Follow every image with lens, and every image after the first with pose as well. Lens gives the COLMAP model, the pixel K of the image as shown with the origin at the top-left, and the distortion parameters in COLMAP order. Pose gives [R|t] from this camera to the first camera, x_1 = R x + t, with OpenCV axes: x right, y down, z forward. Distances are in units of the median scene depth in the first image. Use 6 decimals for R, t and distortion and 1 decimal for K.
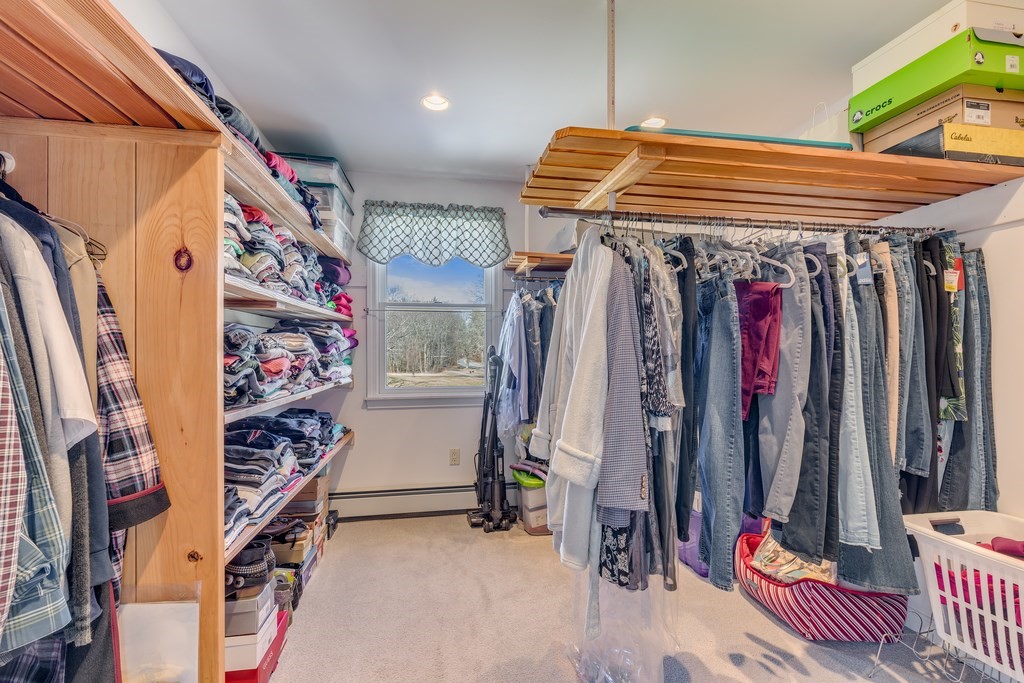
lens RADIAL K [[455.8, 0, 512.3], [0, 455.8, 345.4], [0, 0, 1]] dist [-0.000827, 0.000012]
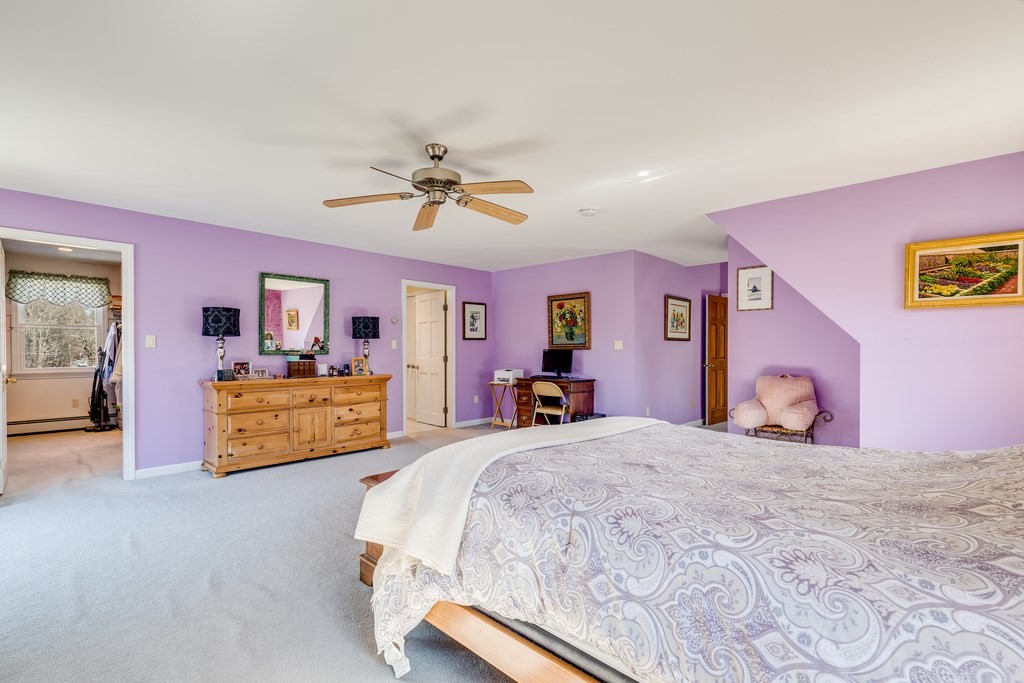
lens RADIAL K [[455.8, 0, 512.8], [0, 455.8, 350.5], [0, 0, 1]] dist [-0.000827, 0.000012]
pose [[0.795814, -0.002607, 0.605536, 0.190931], [-0.006571, 0.999895, 0.012940, -0.020325], [-0.605505, -0.014277, 0.795713, -1.751779]]
